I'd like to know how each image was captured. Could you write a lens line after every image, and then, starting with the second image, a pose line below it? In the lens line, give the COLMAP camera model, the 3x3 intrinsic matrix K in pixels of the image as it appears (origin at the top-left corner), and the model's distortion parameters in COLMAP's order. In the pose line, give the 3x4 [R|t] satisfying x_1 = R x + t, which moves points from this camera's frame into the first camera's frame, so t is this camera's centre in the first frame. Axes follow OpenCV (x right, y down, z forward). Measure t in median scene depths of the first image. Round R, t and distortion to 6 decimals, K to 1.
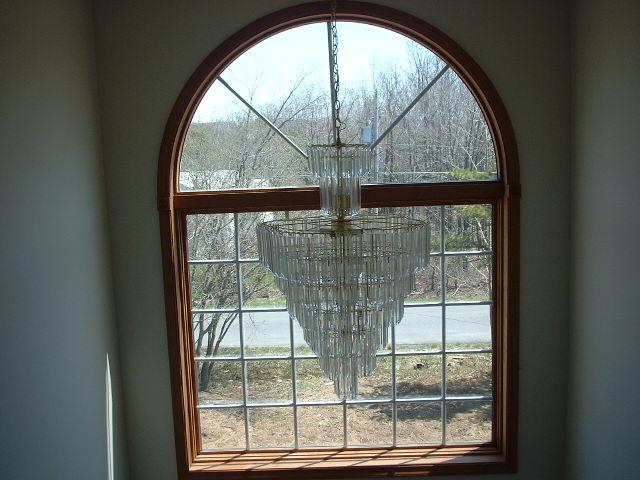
lens RADIAL K [[711.2, 0, 320.0], [0, 711.2, 240.0], [0, 0, 1]] dist [0.009212, 0.002342]
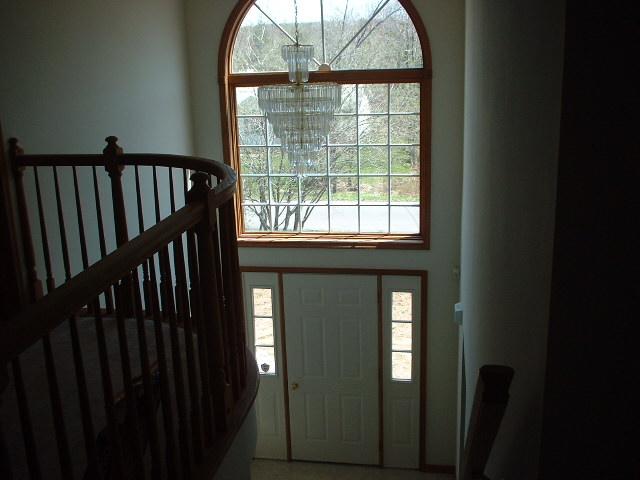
lens RADIAL K [[722.5, 0, 320.0], [0, 722.5, 240.0], [0, 0, 1]] dist [-0.072033, 0.015617]
pose [[0.988841, 0.045176, -0.141959, 0.264676], [-0.025598, 0.990264, 0.136831, 0.083841], [0.146758, -0.131670, 0.980370, -0.675629]]
